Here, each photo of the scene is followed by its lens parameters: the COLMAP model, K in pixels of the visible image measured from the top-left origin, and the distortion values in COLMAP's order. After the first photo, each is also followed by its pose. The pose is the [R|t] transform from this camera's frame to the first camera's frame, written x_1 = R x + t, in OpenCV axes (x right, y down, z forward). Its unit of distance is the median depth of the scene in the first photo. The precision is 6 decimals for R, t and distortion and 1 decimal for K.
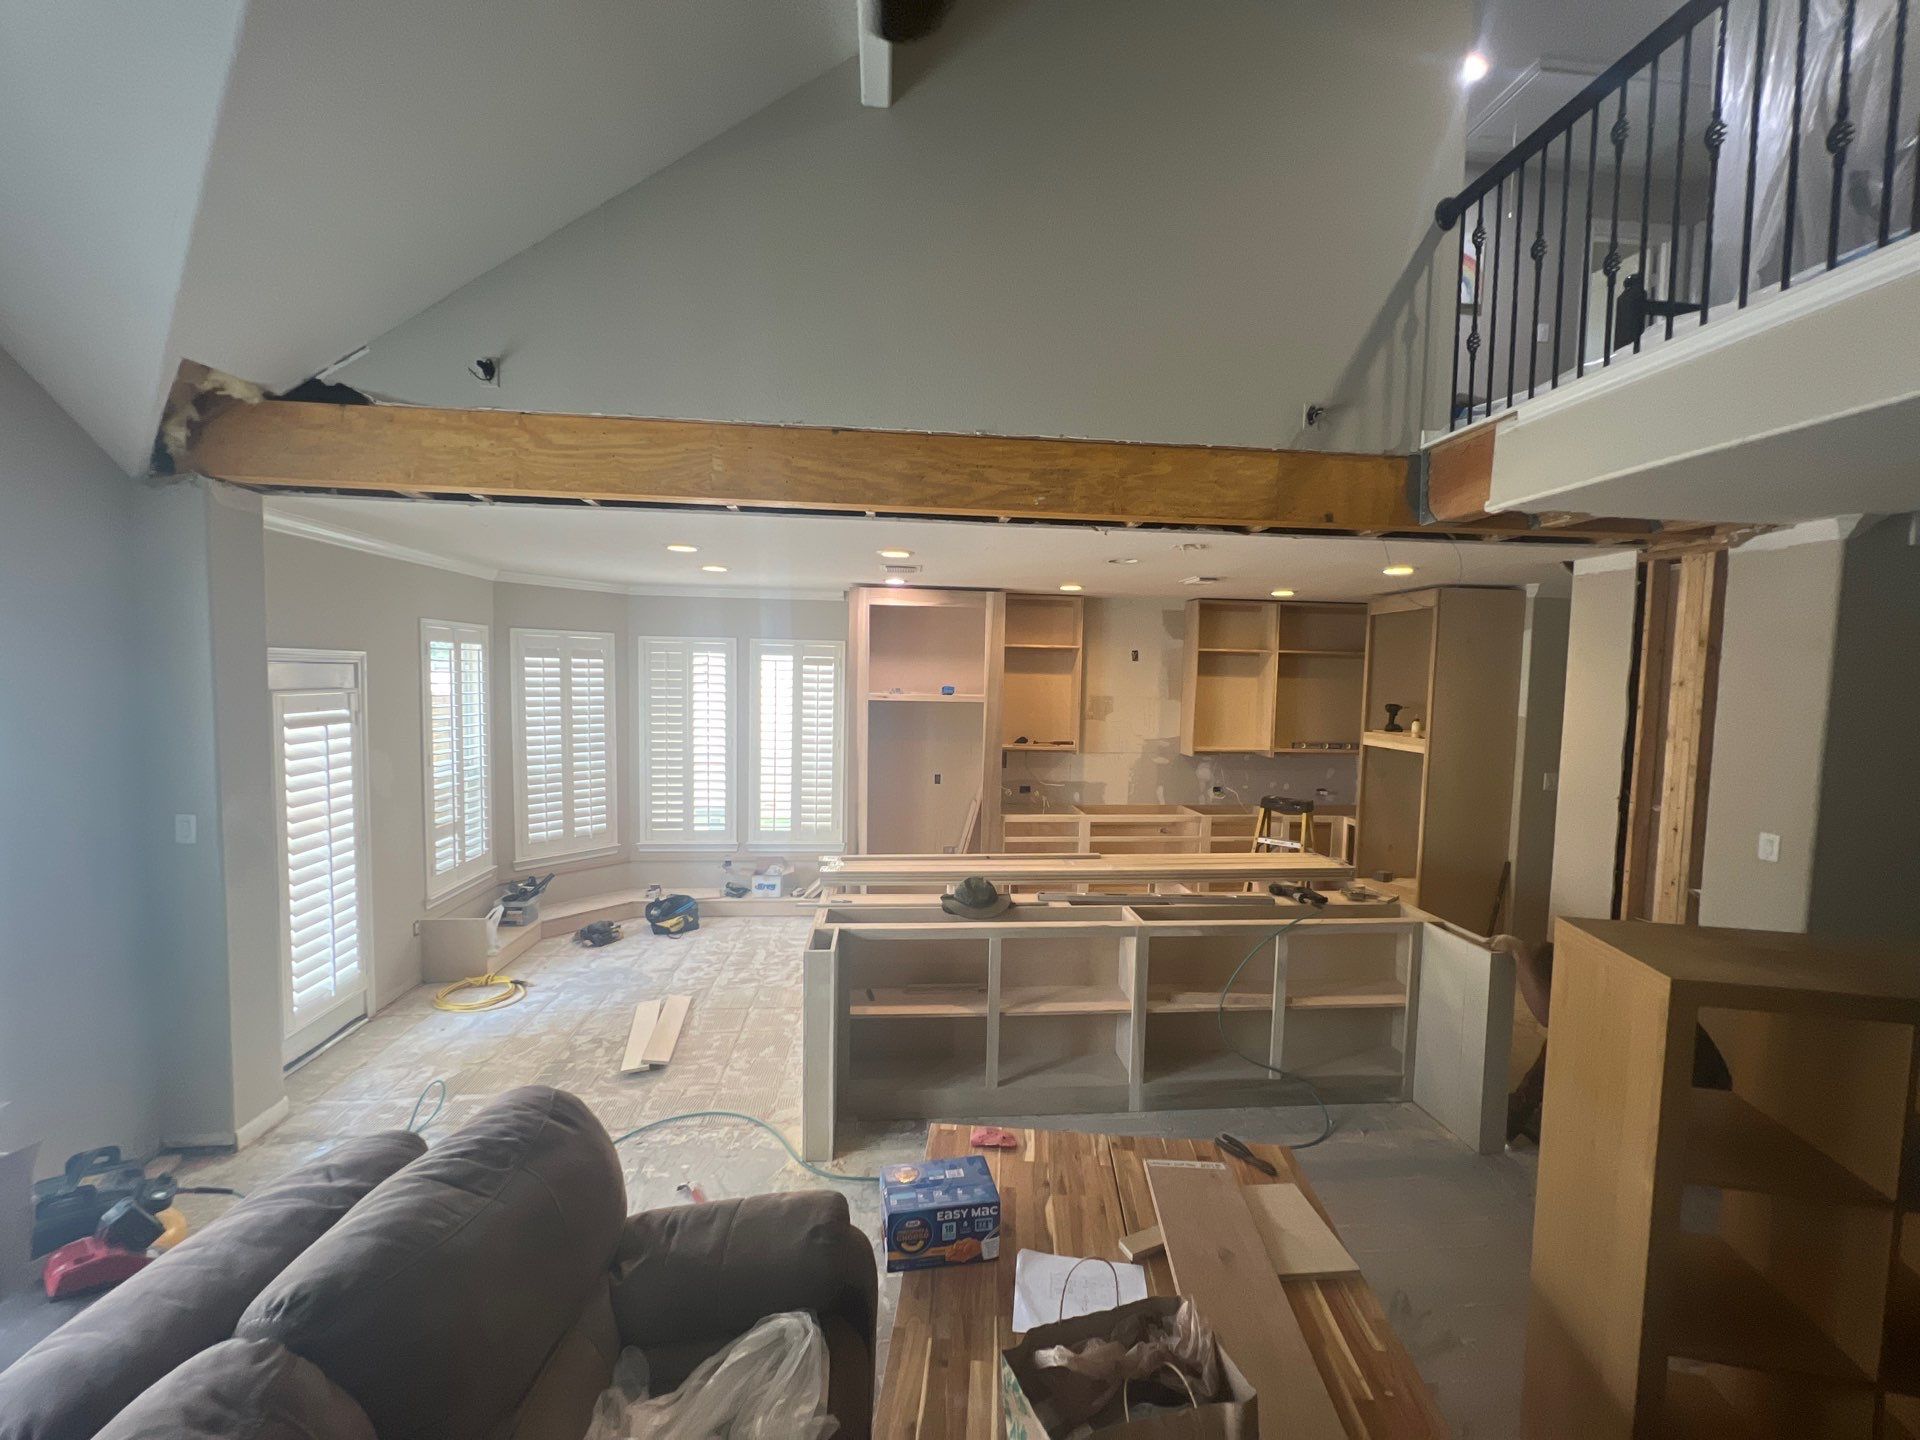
lens RADIAL K [[767.8, 0, 960.0], [0, 767.8, 722.4], [0, 0, 1]] dist [-0.003520, -0.000085]
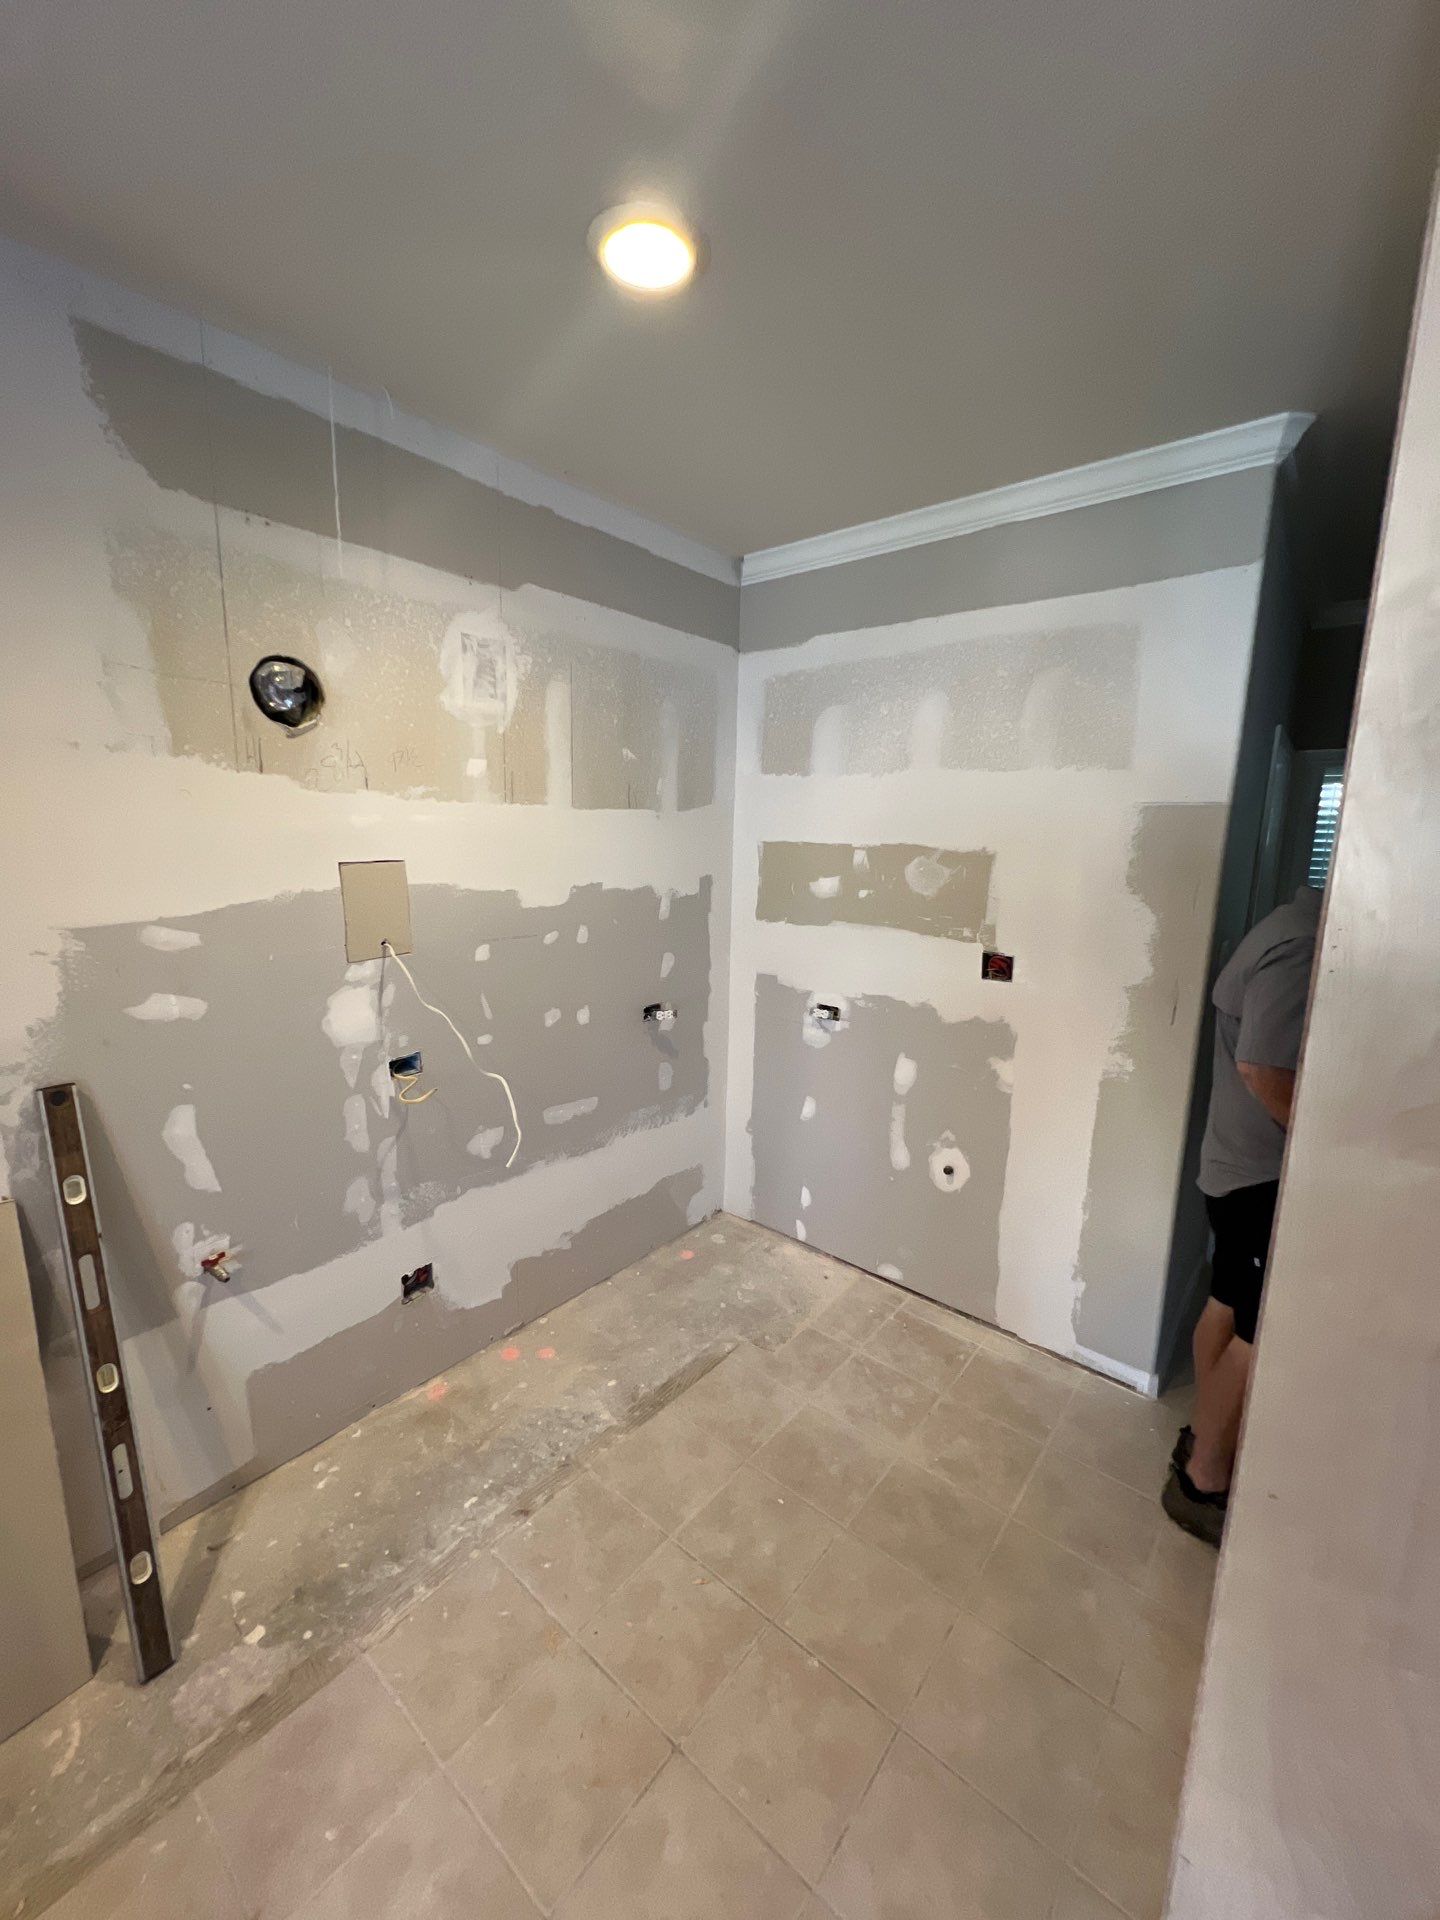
lens RADIAL K [[765.8, 0, 720.0], [0, 765.8, 960.0], [0, 0, 1]] dist [-0.003731, 0.000229]
pose [[0.704963, -0.124276, 0.698272, 0.304498], [0.034670, 0.989390, 0.141086, 0.008179], [-0.708397, -0.075251, 0.701792, 0.984592]]
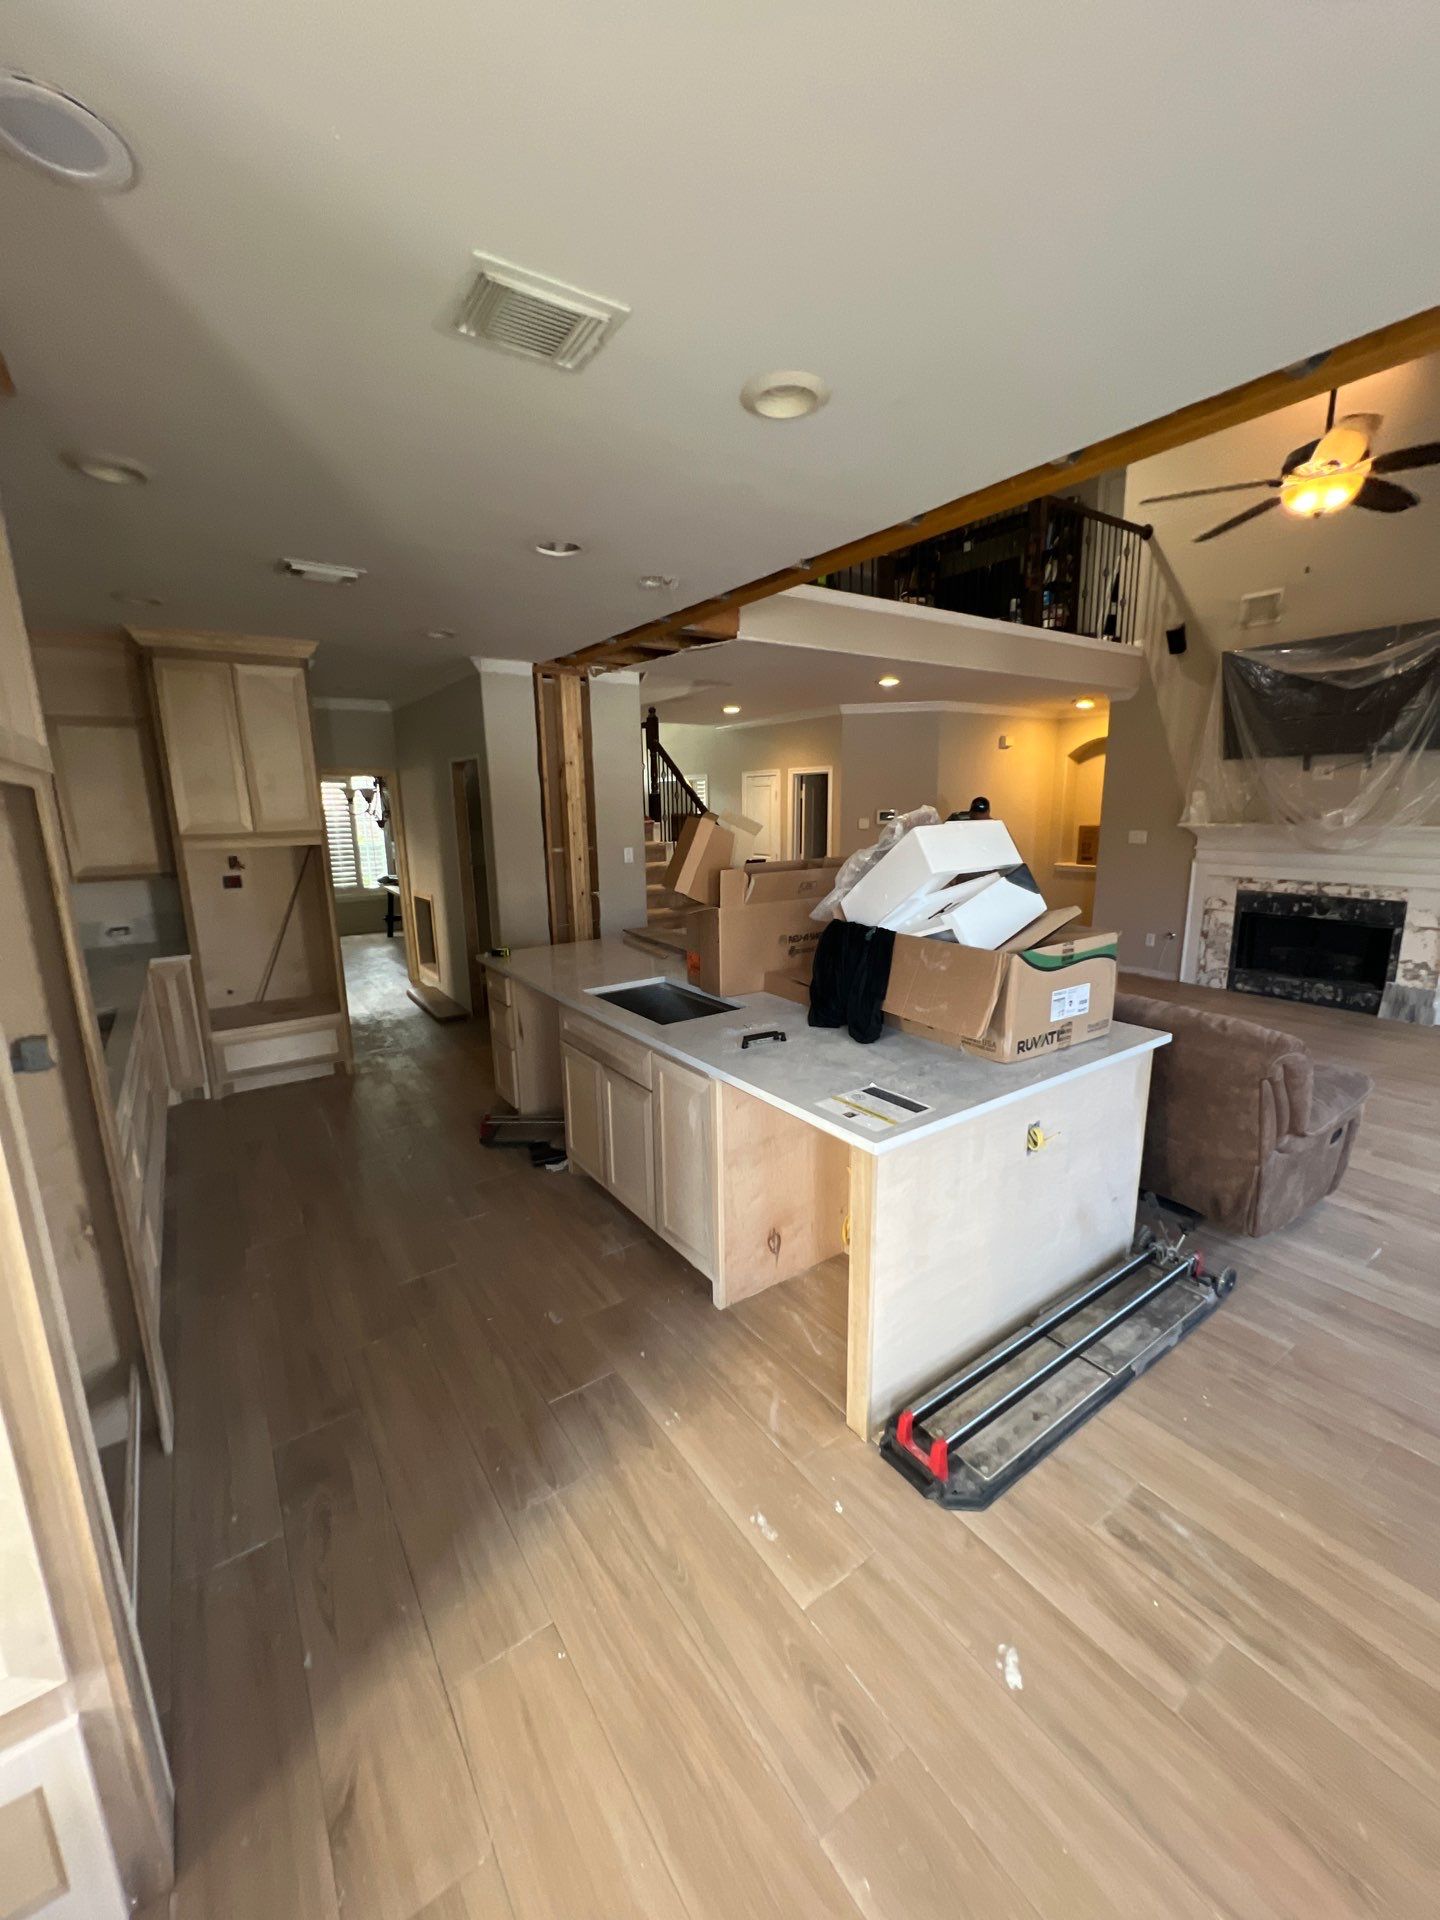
lens RADIAL K [[765.0, 0, 717.9], [0, 765.0, 960.6], [0, 0, 1]] dist [-0.001901, -0.000019]
pose [[-0.490843, -0.188759, 0.850555, -0.429939], [0.061479, 0.966311, 0.249927, -0.024472], [-0.869076, 0.174966, -0.462702, 1.137257]]
